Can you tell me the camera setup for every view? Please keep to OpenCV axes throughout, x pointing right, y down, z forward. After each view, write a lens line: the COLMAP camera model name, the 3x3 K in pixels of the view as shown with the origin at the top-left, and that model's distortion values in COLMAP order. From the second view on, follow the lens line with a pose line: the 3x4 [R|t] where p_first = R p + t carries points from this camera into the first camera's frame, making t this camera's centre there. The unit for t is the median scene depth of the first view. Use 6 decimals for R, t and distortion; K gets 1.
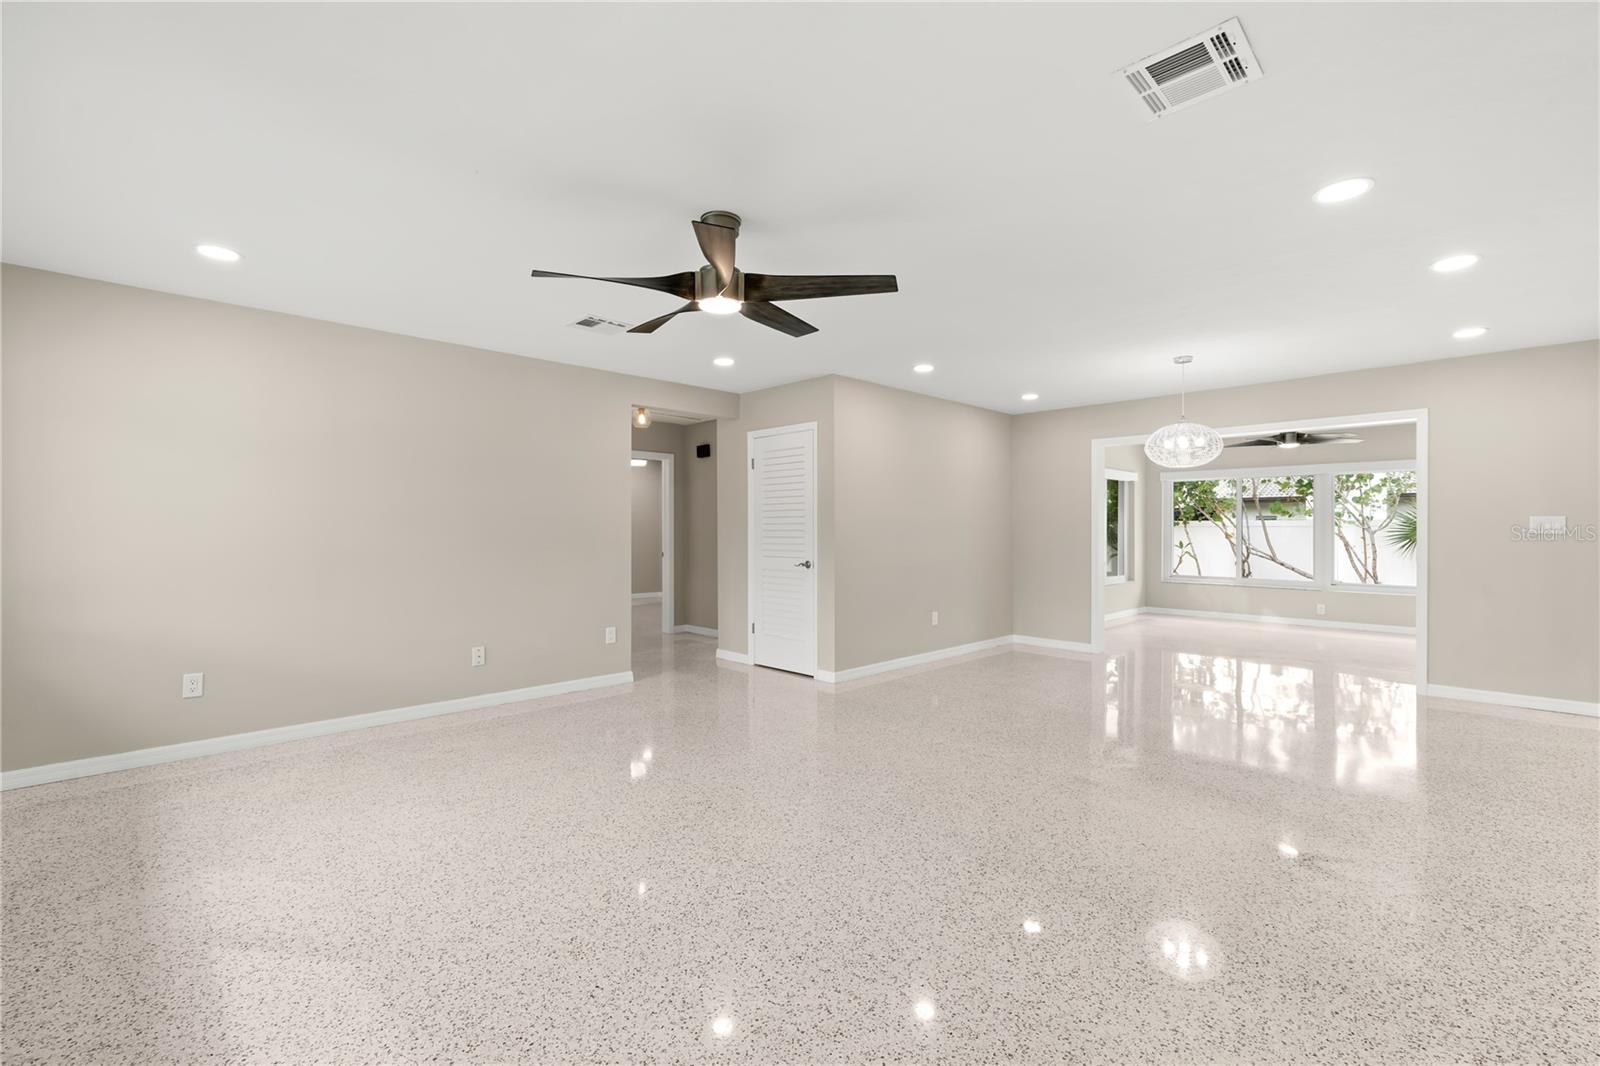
lens RADIAL K [[691.5, 0, 798.2], [0, 691.5, 529.6], [0, 0, 1]] dist [0.000998, 0.000193]
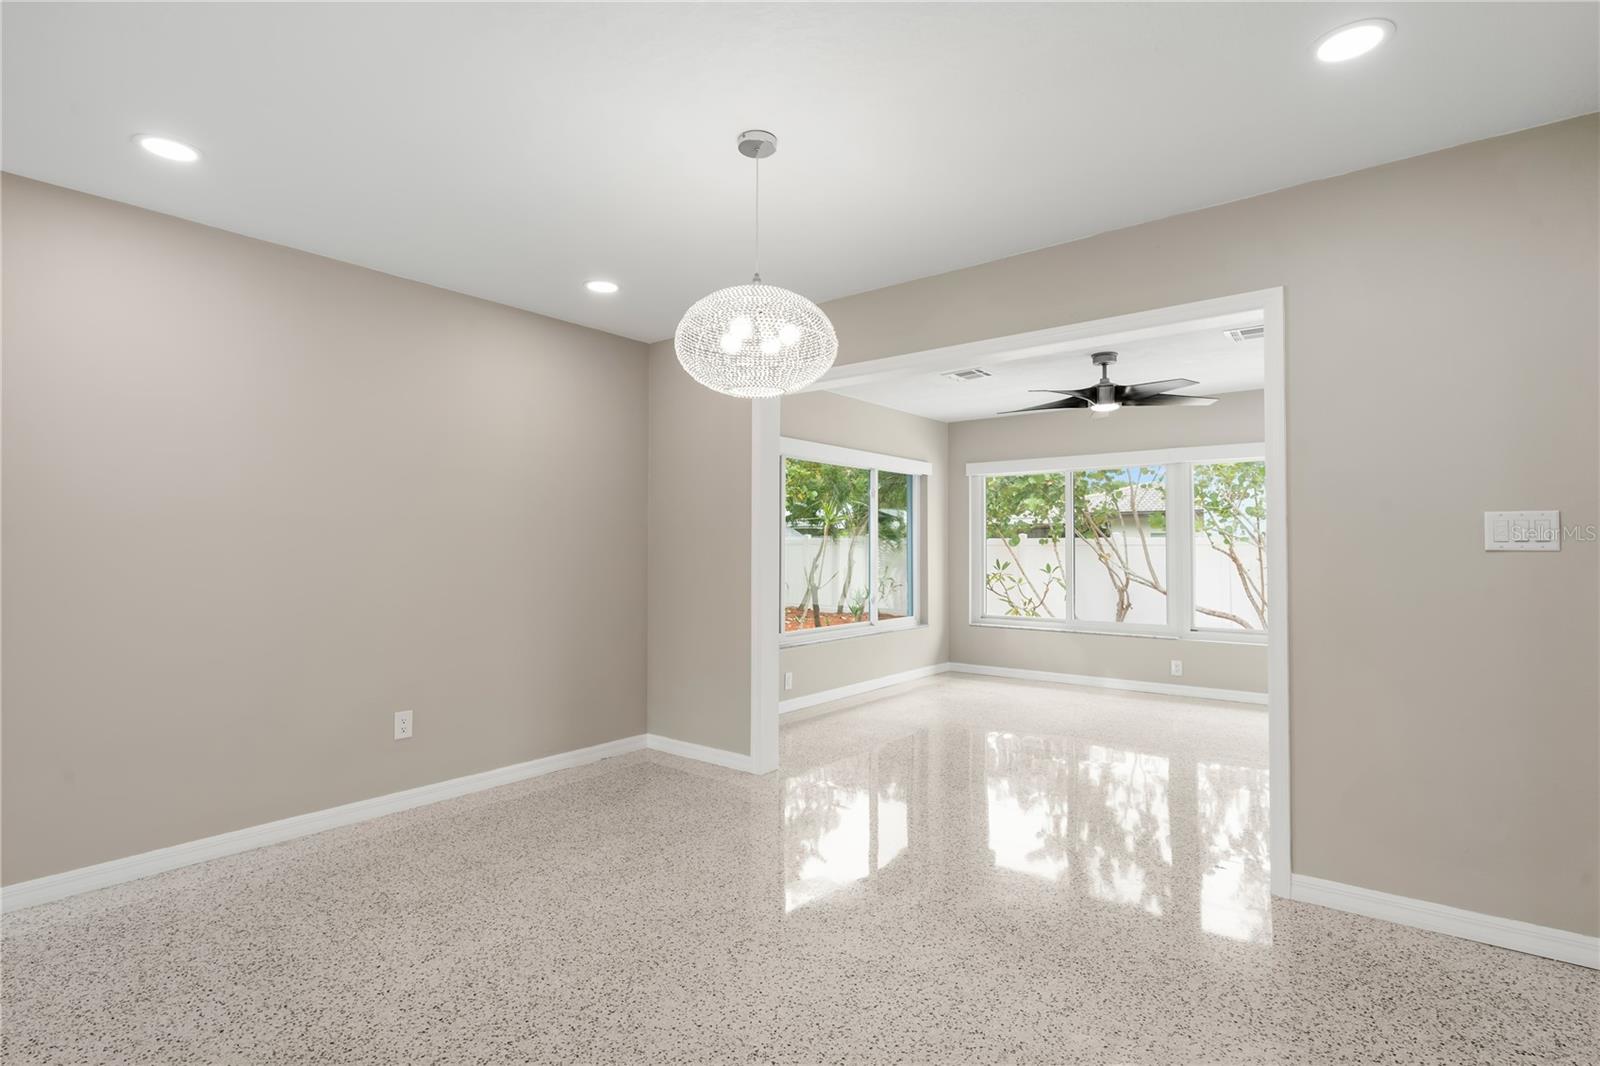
lens RADIAL K [[781.3, 0, 797.4], [0, 781.3, 531.3], [0, 0, 1]] dist [0.004182, 0.000844]
pose [[0.991981, 0.002641, 0.126356, 0.420106], [0.000536, 0.999685, -0.025099, 0.004926], [-0.126382, 0.024966, 0.991667, 0.421369]]
